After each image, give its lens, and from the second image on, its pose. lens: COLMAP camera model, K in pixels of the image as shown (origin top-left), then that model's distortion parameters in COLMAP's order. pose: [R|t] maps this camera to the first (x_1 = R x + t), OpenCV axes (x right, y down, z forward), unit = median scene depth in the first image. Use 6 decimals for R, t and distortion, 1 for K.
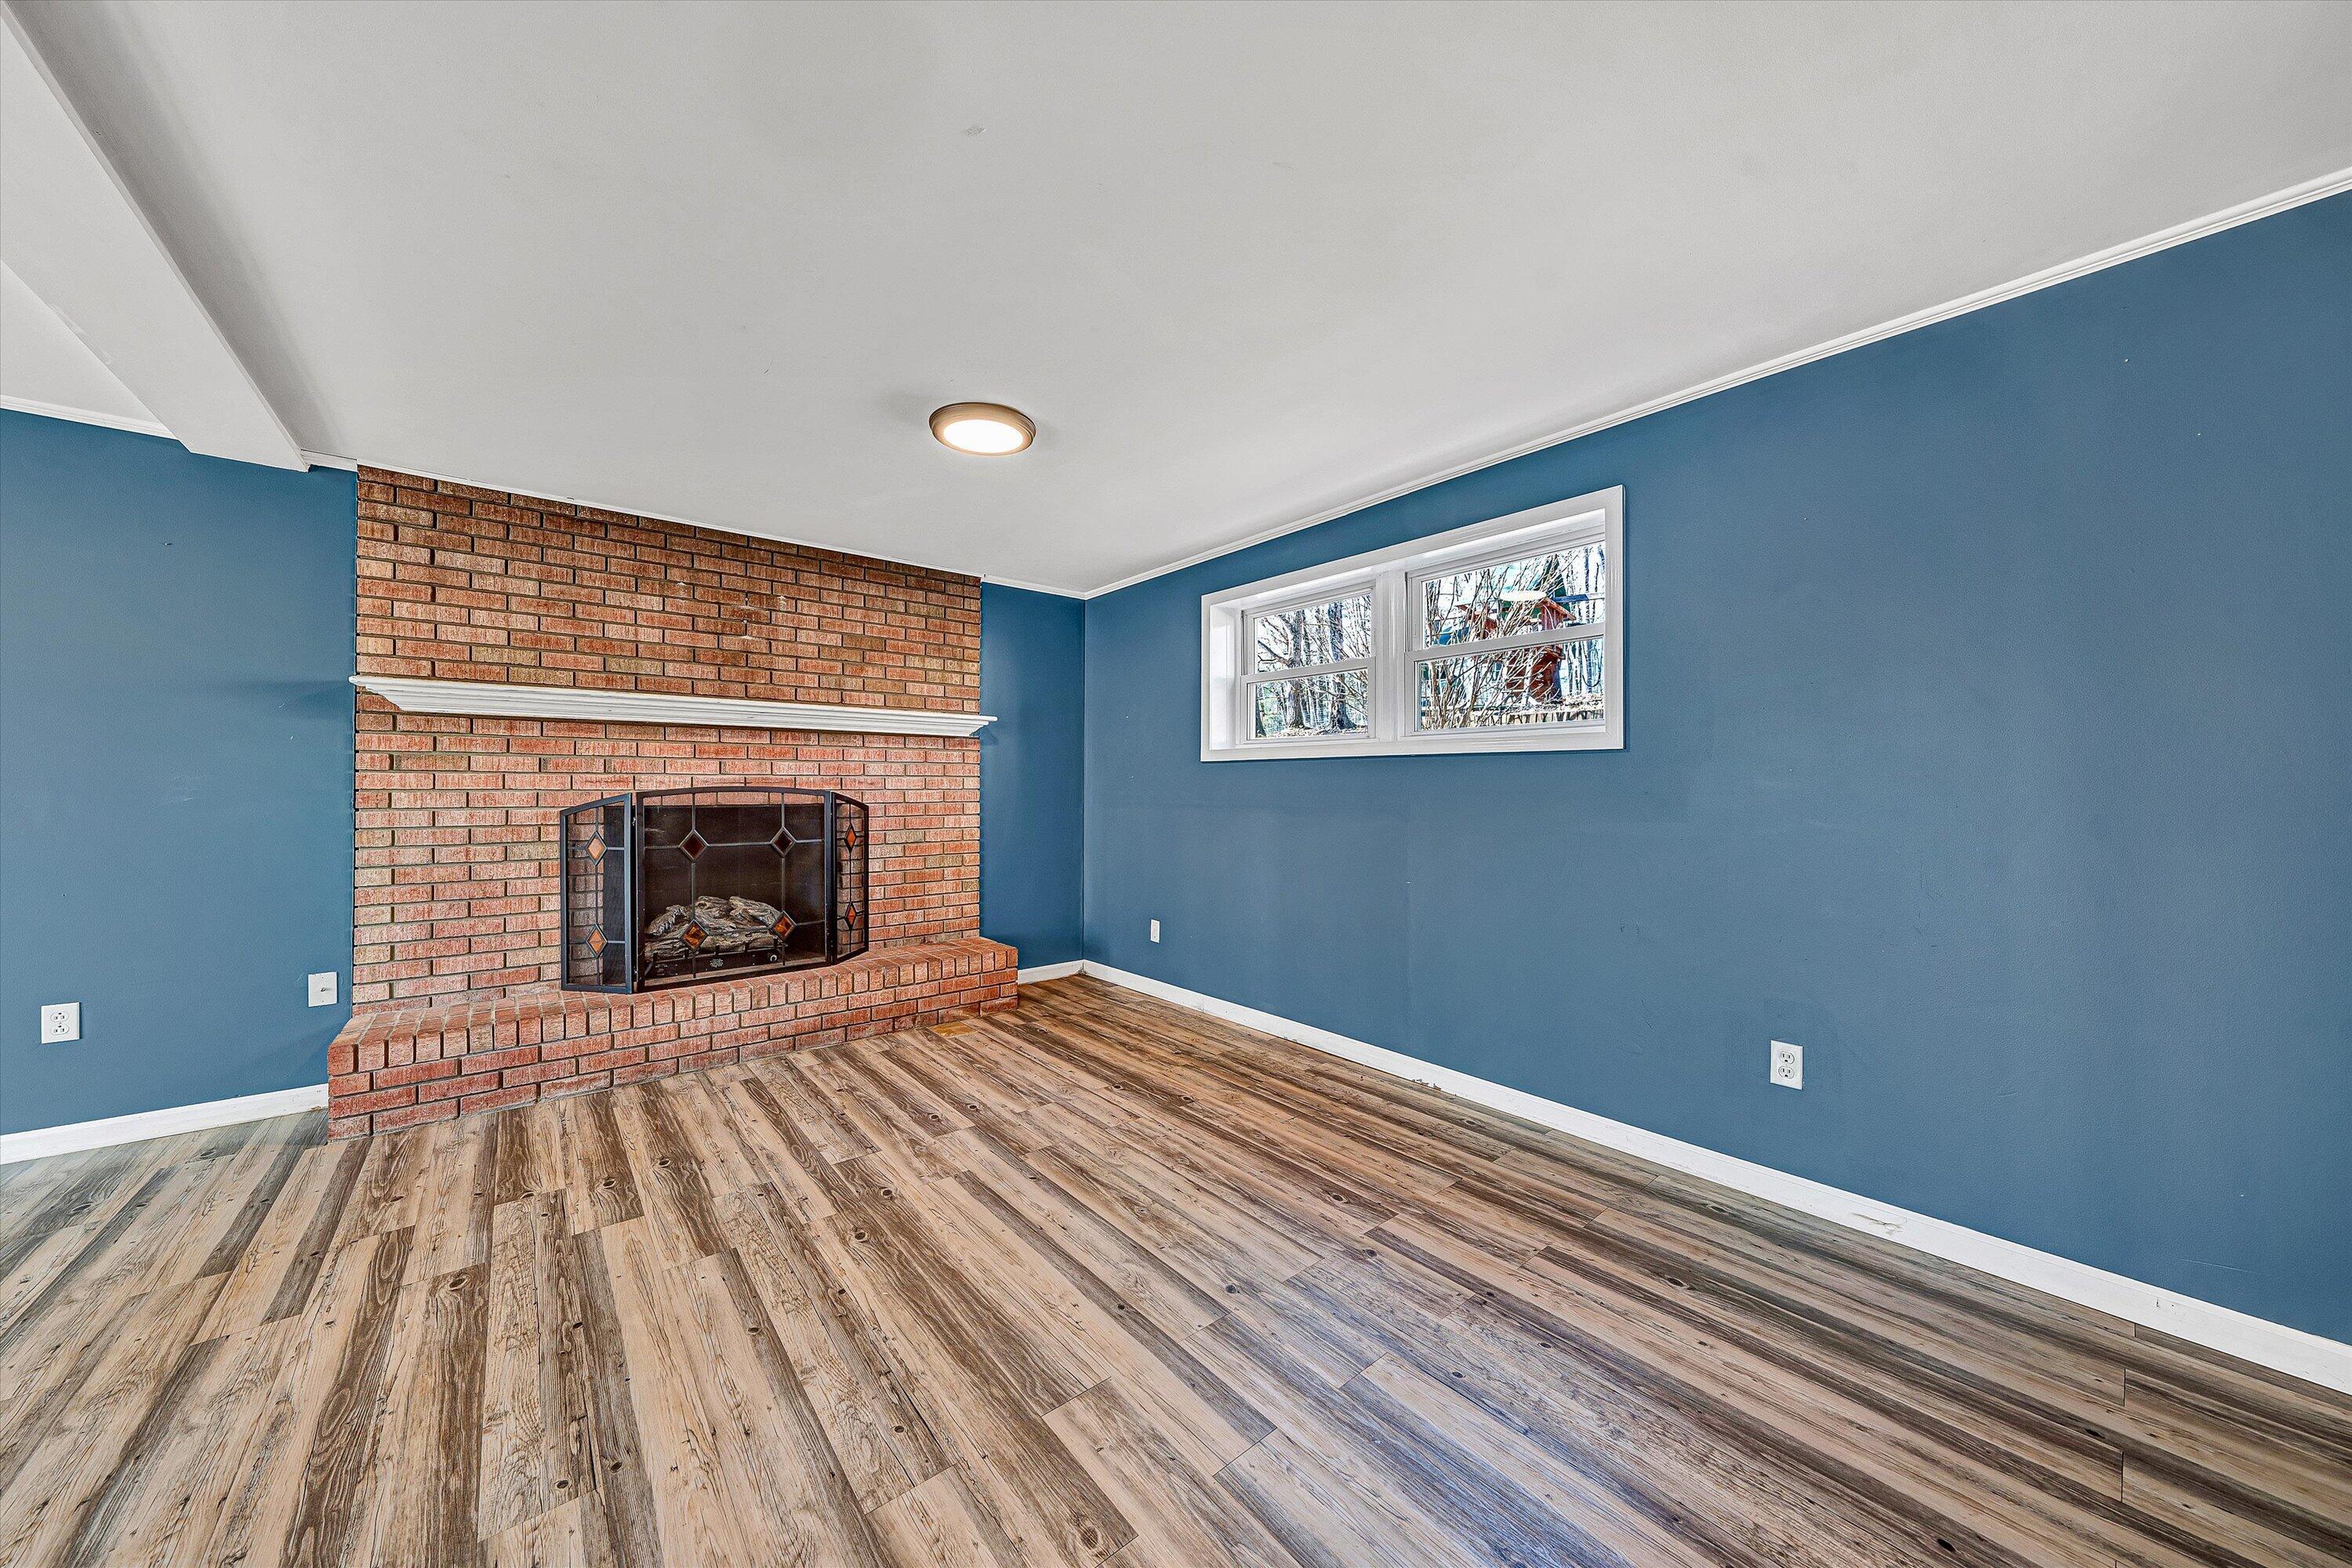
lens RADIAL K [[913.7, 0, 1059.4], [0, 913.7, 785.5], [0, 0, 1]] dist [0.001795, 0.000107]
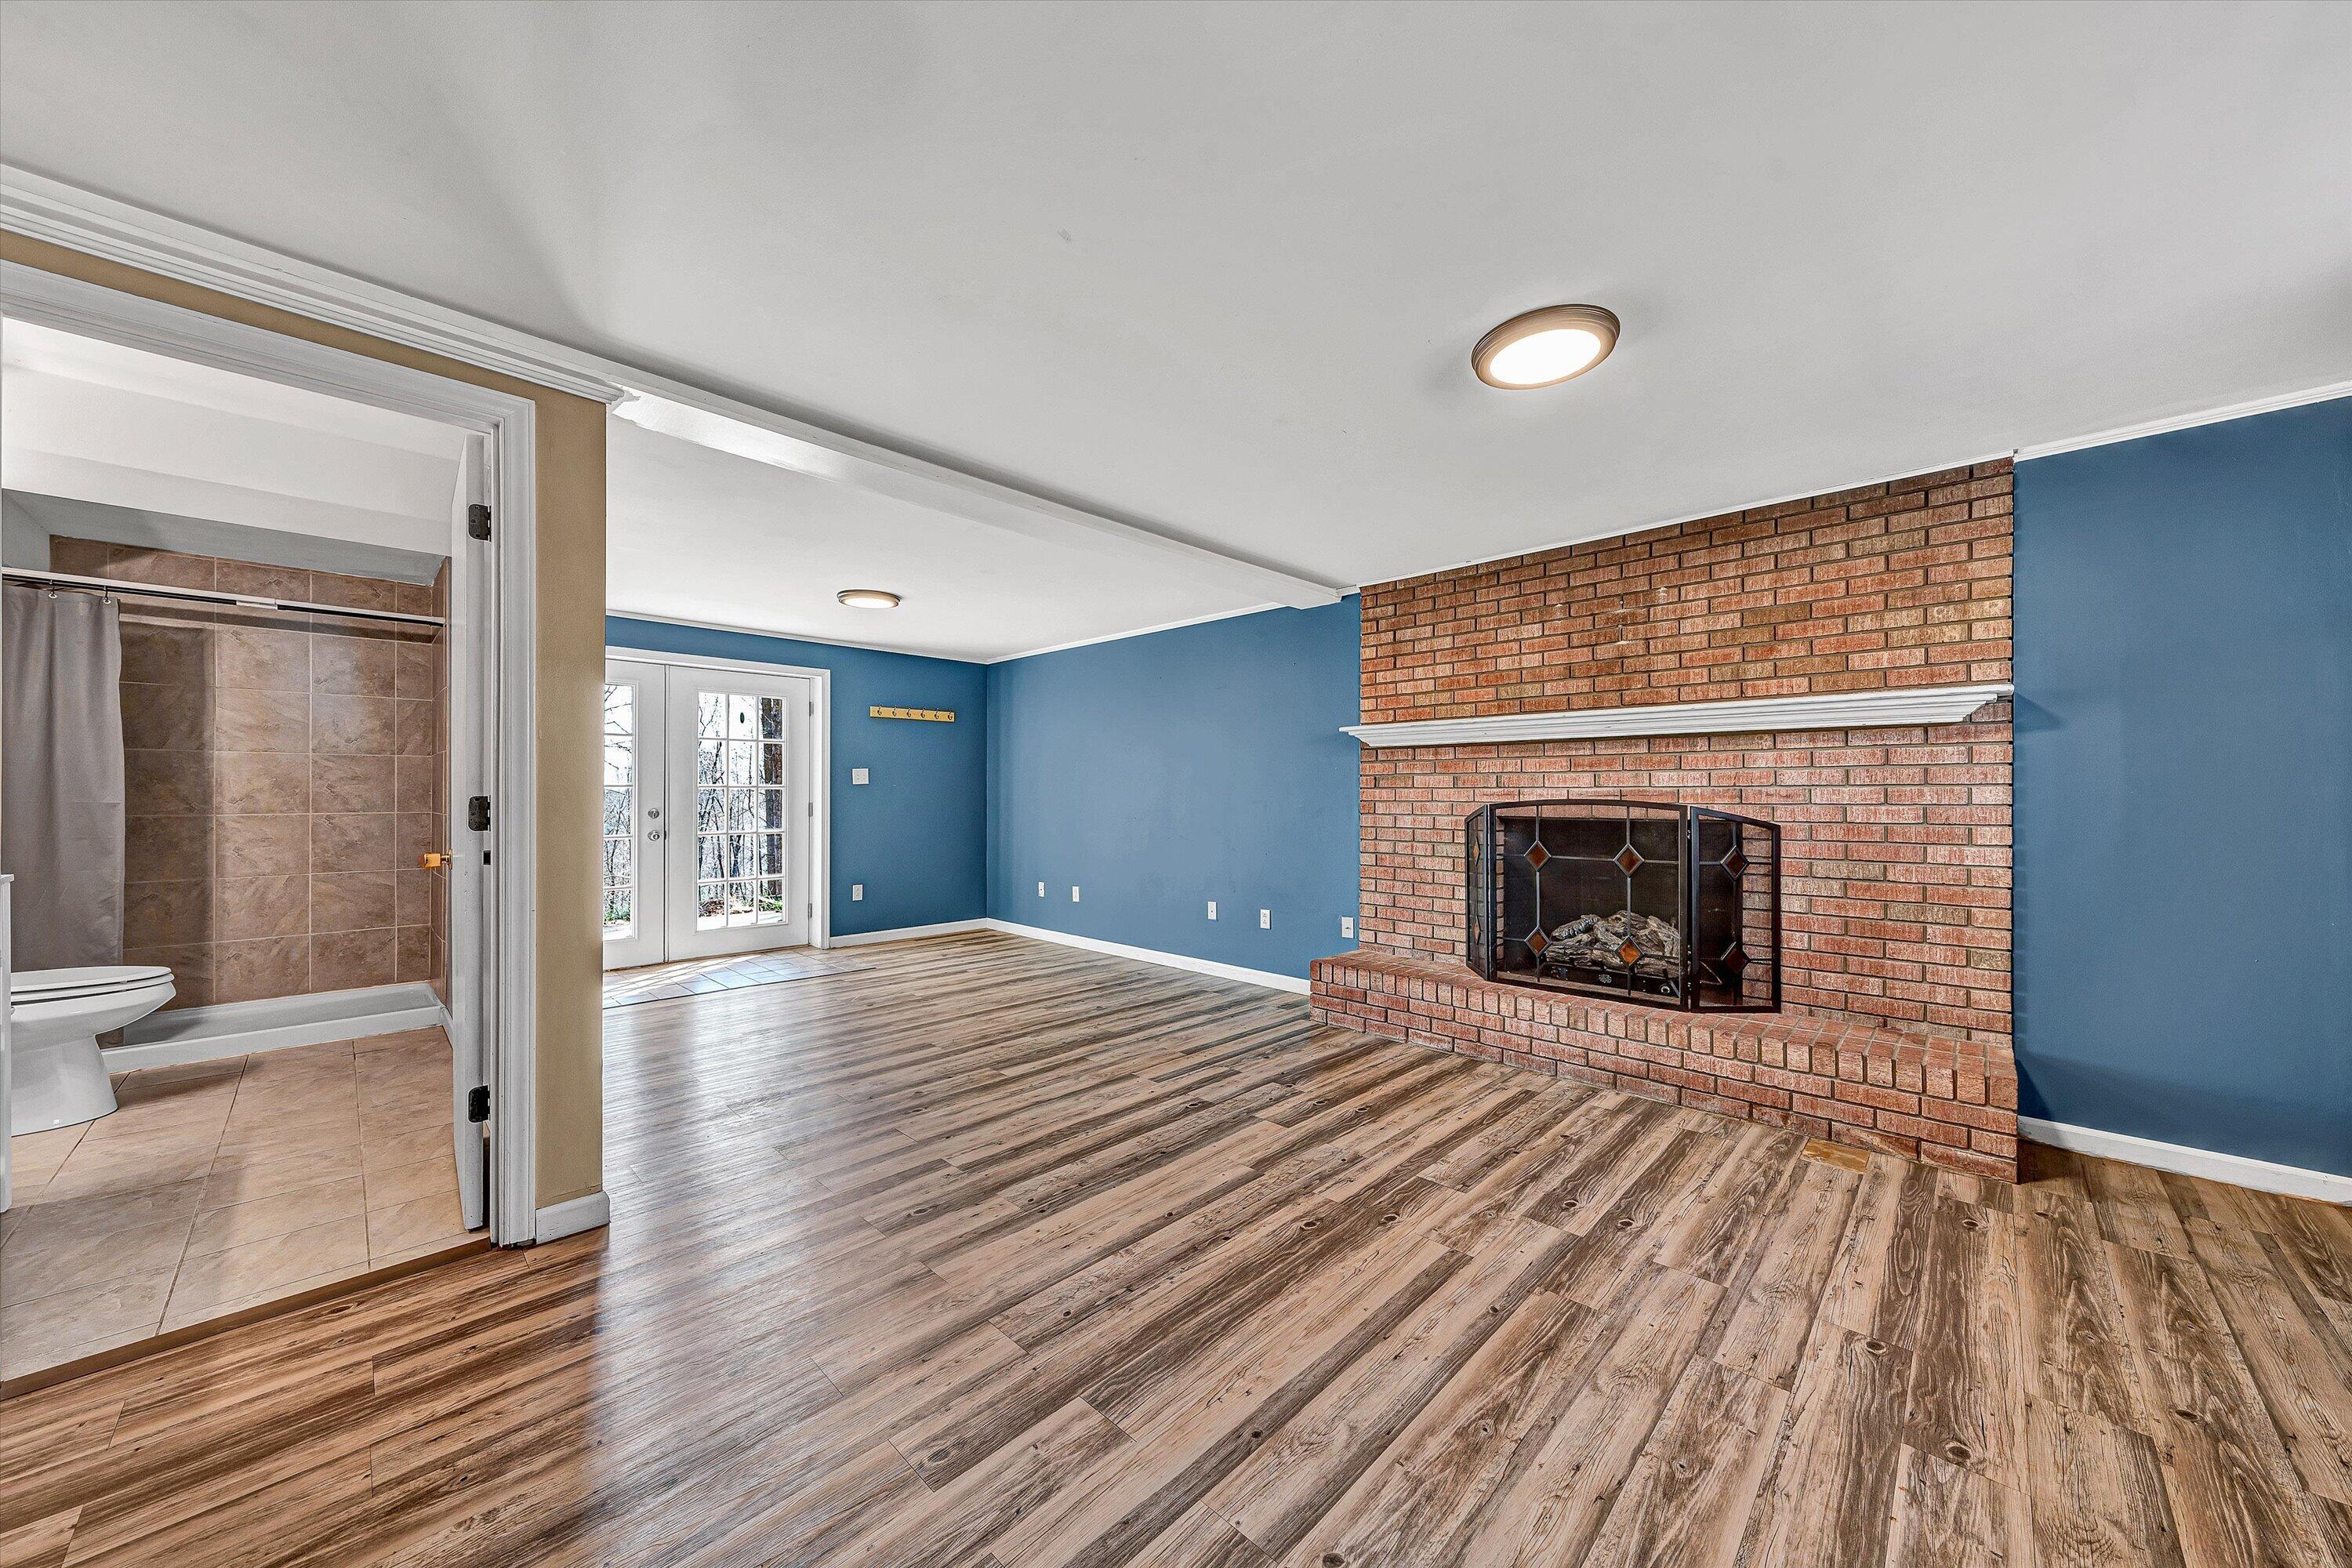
lens RADIAL K [[730.1, 0, 1114.7], [0, 730.1, 795.7], [0, 0, 1]] dist [-0.001053, -0.000059]
pose [[0.147198, -0.001575, -0.989106, 0.368046], [-0.000033, 0.999999, -0.001598, -0.001707], [0.989107, 0.000268, 0.147198, 0.409573]]
